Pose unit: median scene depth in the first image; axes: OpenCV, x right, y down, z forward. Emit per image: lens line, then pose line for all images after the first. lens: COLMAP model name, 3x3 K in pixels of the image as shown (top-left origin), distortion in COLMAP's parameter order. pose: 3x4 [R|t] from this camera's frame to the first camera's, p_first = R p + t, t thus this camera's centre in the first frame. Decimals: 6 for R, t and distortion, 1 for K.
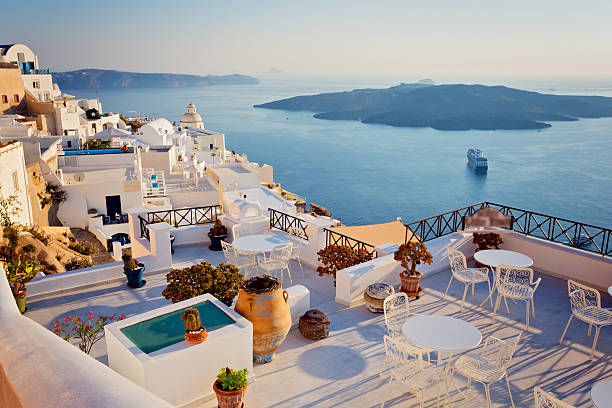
lens RADIAL K [[539.8, 0, 306.0], [0, 539.8, 204.0], [0, 0, 1]] dist [0.016040, 0.006224]
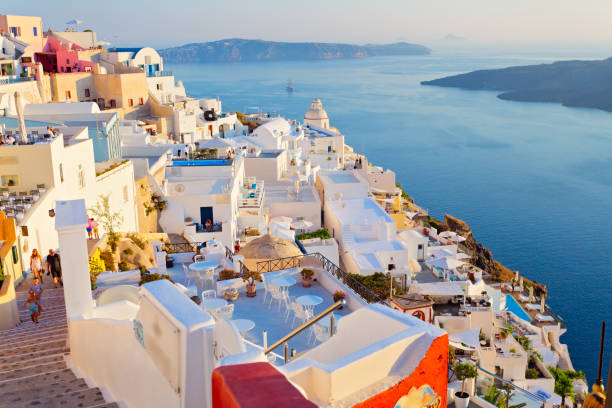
lens RADIAL K [[685.1, 0, 306.0], [0, 685.1, 204.0], [0, 0, 1]] dist [0.010284, -0.000304]
pose [[0.963381, 0.051335, -0.263175, 0.121476], [-0.050684, 0.998672, 0.009268, -0.025722], [0.263301, 0.004410, 0.964704, -0.175107]]
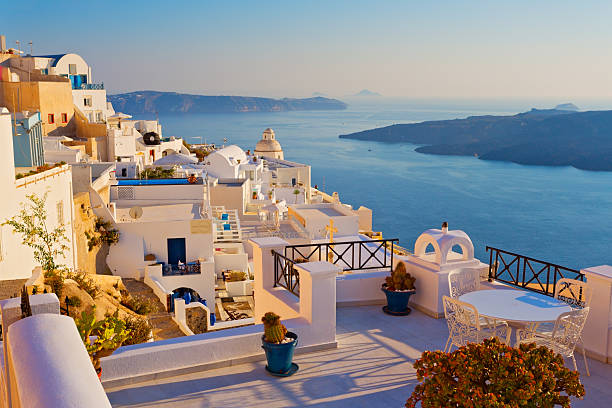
lens RADIAL K [[685.1, 0, 306.0], [0, 685.1, 204.0], [0, 0, 1]] dist [0.010284, -0.000304]
pose [[0.990048, 0.024563, -0.138571, -0.024716], [-0.035890, 0.996161, -0.079847, 0.004357], [0.136078, 0.084025, 0.987128, 0.037388]]
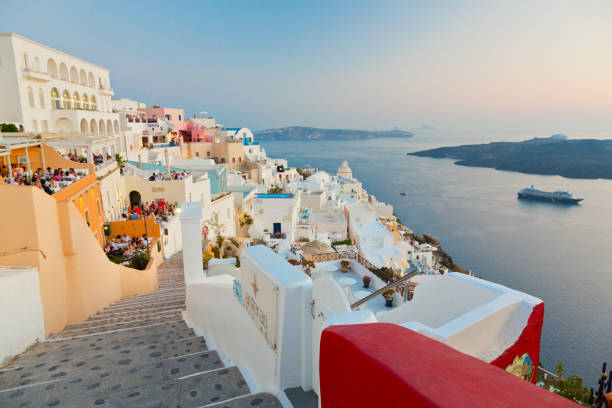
lens RADIAL K [[411.5, 0, 306.0], [0, 411.5, 204.0], [0, 0, 1]] dist [0.001683, 0.000562]
pose [[0.940647, 0.060849, -0.333887, 0.108542], [-0.077997, 0.996222, -0.038182, -0.019211], [0.330302, 0.061958, 0.941840, -0.152271]]
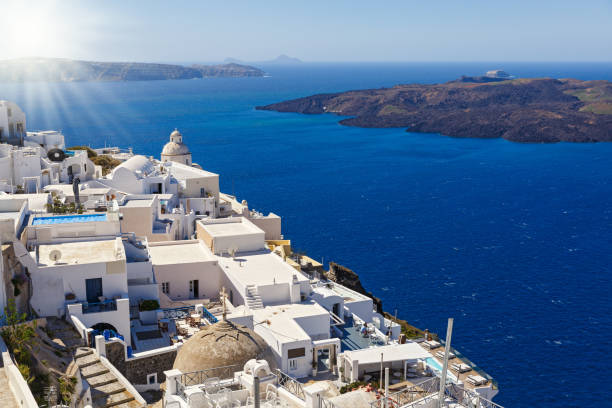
lens RADIAL K [[771.9, 0, 306.0], [0, 771.9, 204.0], [0, 0, 1]] dist [-0.004977, 0.003685]
pose [[0.999547, 0.004956, -0.029699, 0.007611], [-0.006365, 0.998849, -0.047540, -0.044444], [0.029429, 0.047707, 0.998428, -0.121689]]
